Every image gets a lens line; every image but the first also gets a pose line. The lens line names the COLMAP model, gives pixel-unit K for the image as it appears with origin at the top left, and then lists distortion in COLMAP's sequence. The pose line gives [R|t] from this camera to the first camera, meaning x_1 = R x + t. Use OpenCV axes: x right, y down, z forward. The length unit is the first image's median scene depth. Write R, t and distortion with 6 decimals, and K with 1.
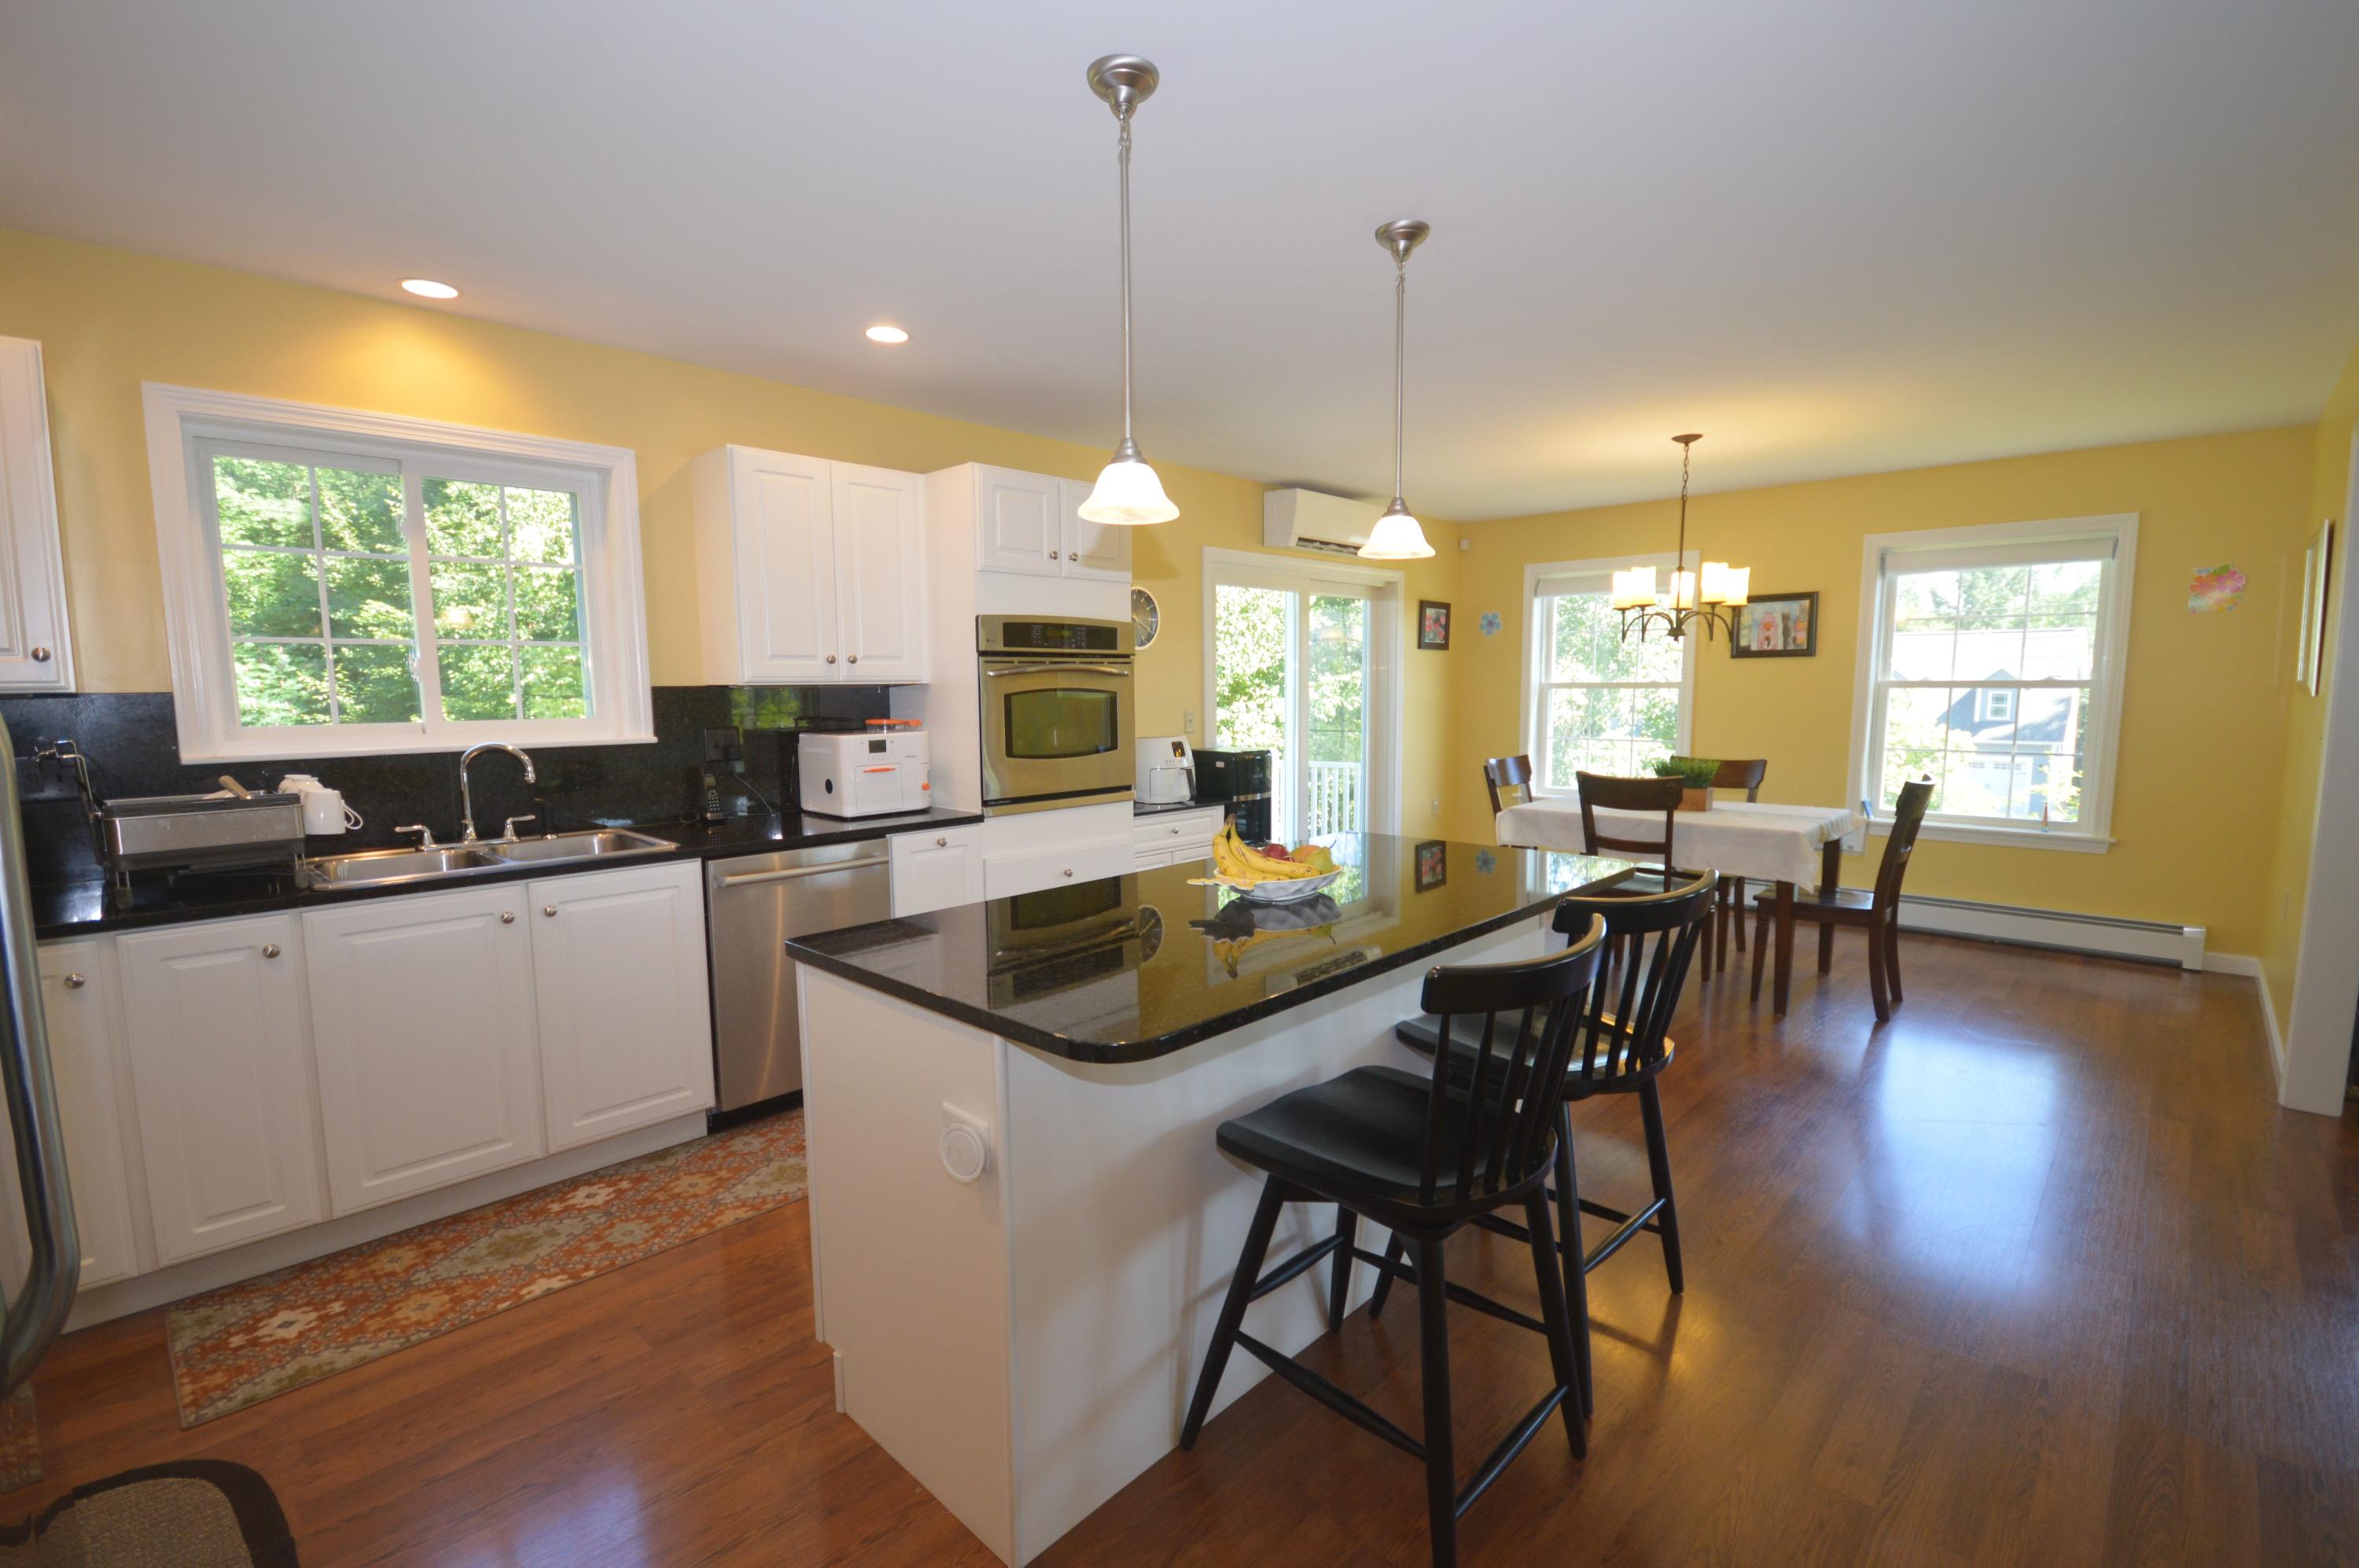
lens RADIAL K [[1053.5, 0, 1177.8], [0, 1053.5, 802.2], [0, 0, 1]] dist [0.003123, 0.000121]
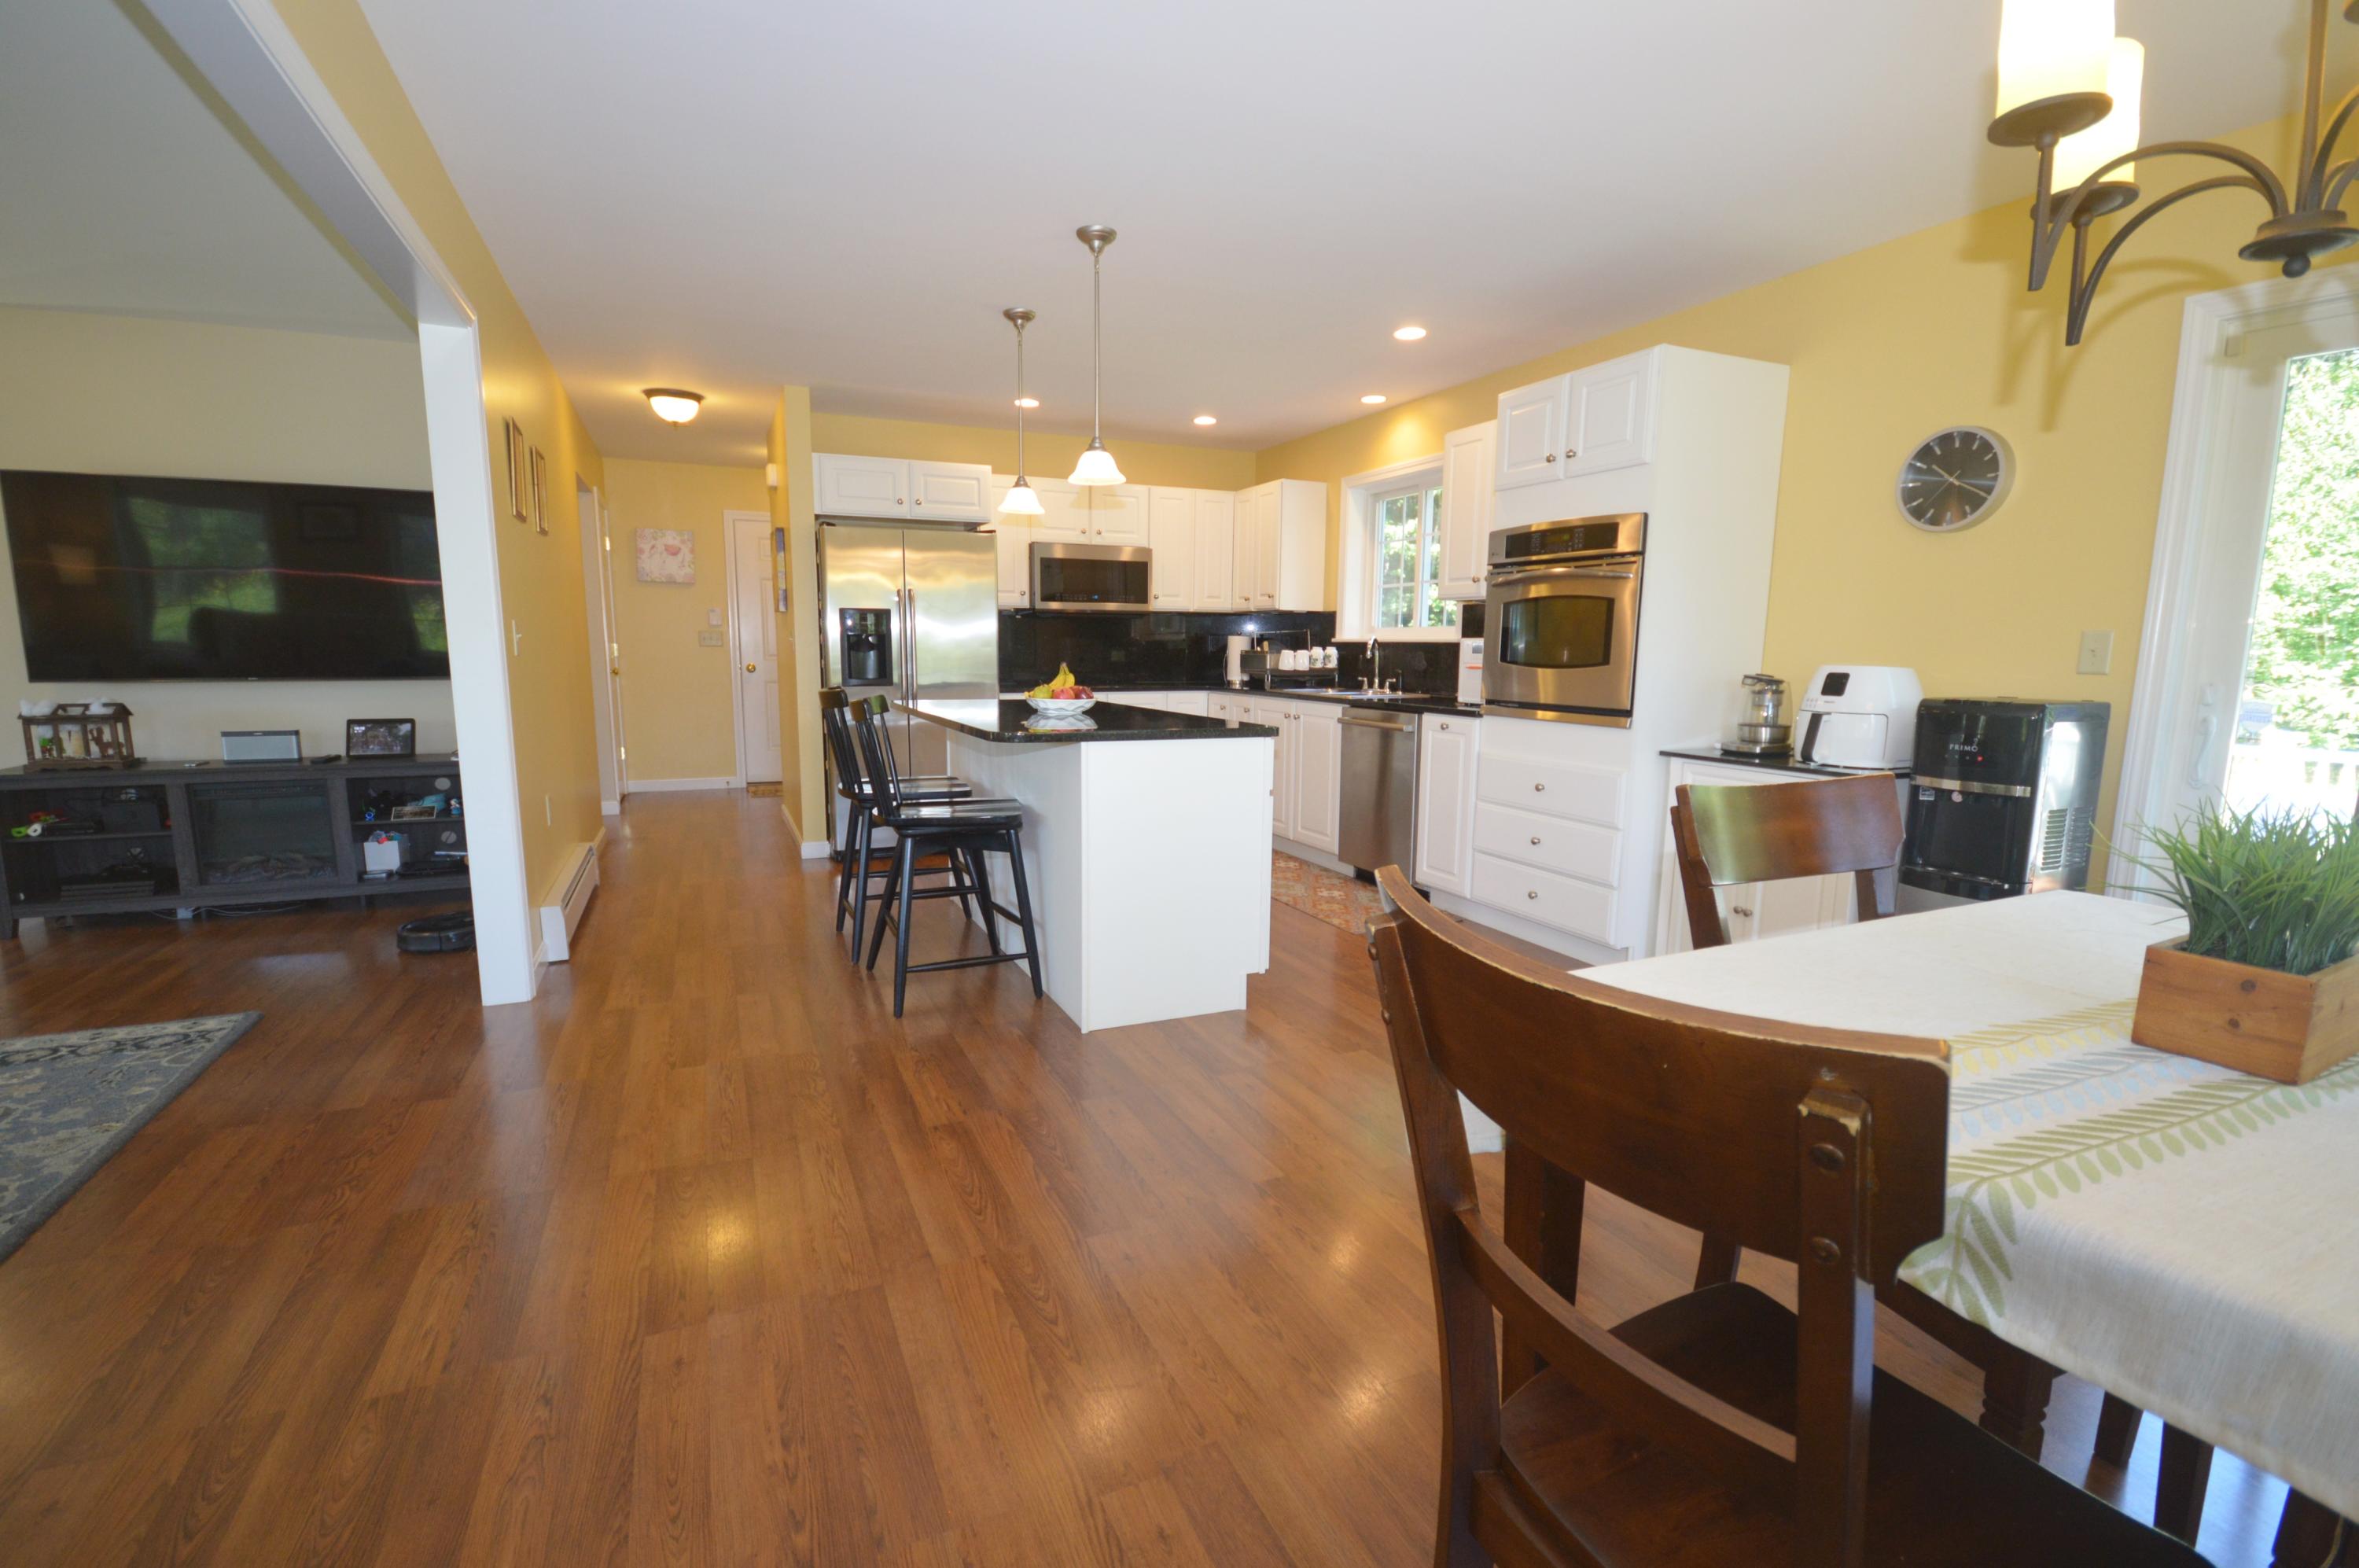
lens RADIAL K [[1053.5, 0, 1177.8], [0, 1053.5, 802.2], [0, 0, 1]] dist [0.003123, 0.000121]
pose [[-0.376099, 0.138881, -0.916112, 1.016427], [-0.117882, 0.973497, 0.195976, -0.078161], [0.919050, 0.181700, -0.349760, 1.148740]]
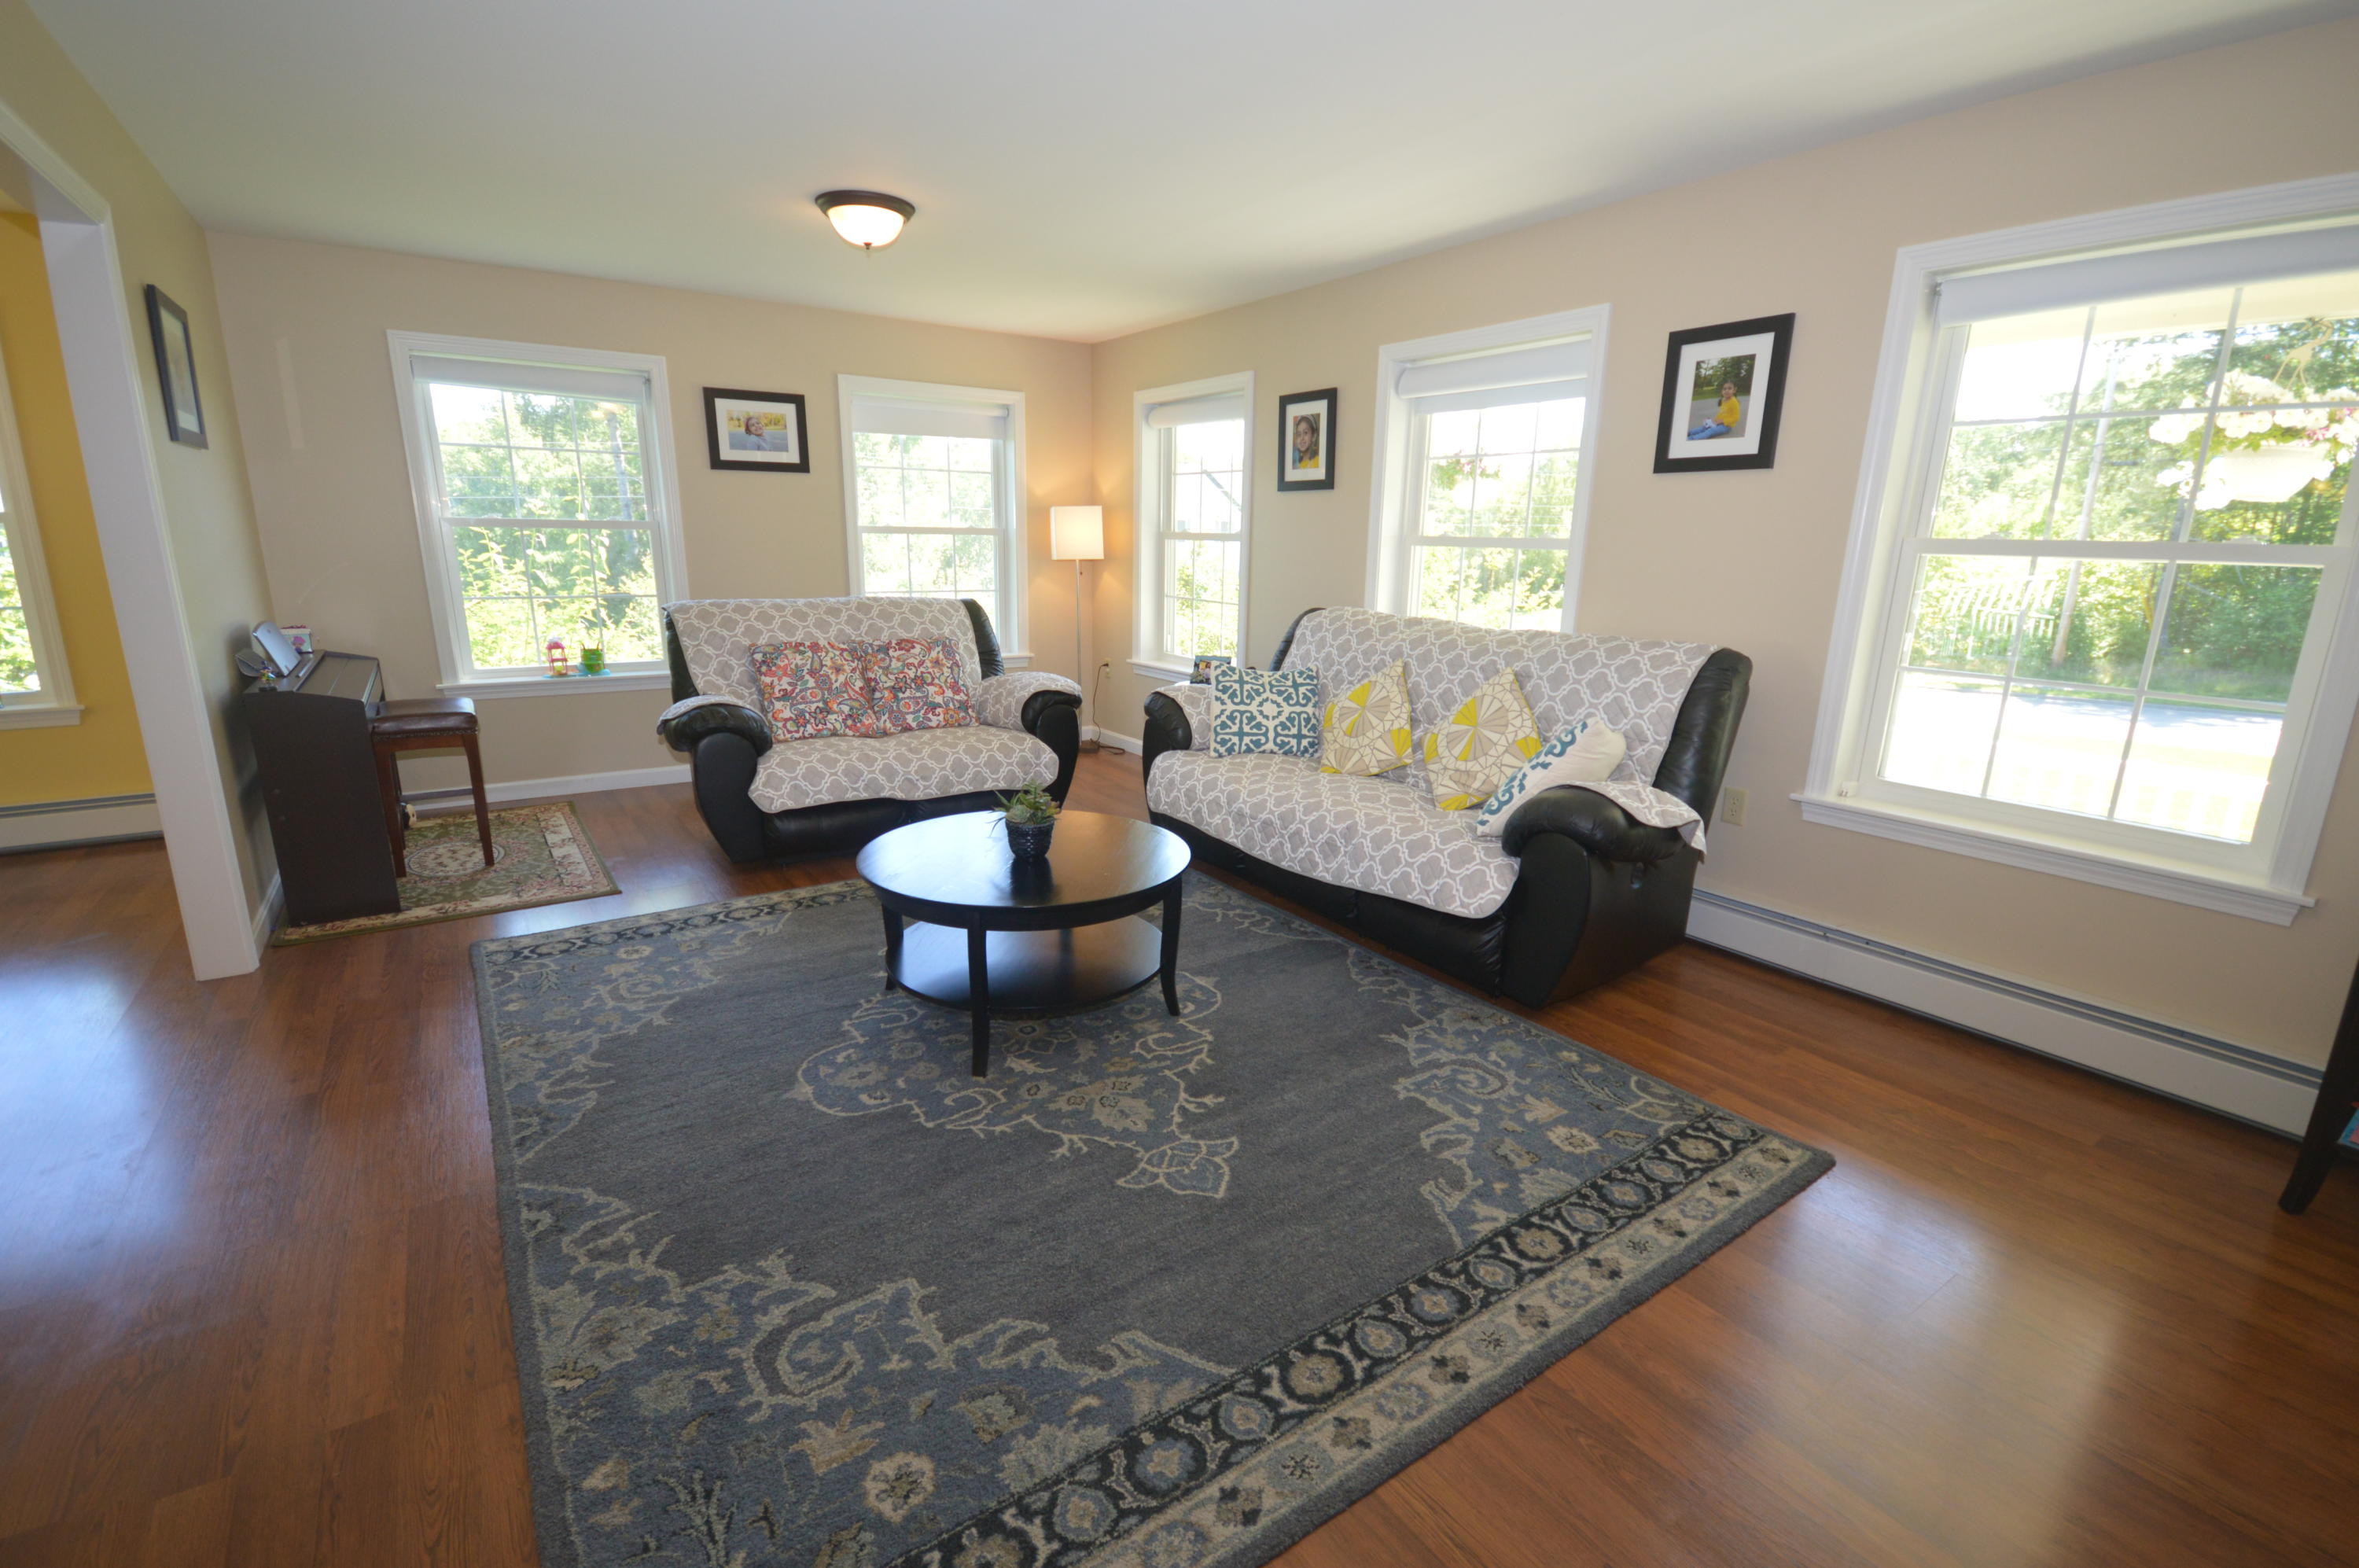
lens RADIAL K [[1053.5, 0, 1177.8], [0, 1053.5, 802.2], [0, 0, 1]] dist [0.003123, 0.000121]
pose [[0.205474, -0.236428, 0.949675, 0.355191], [0.097549, 0.970496, 0.220505, 0.024096], [-0.973789, 0.047332, 0.222475, -0.060122]]
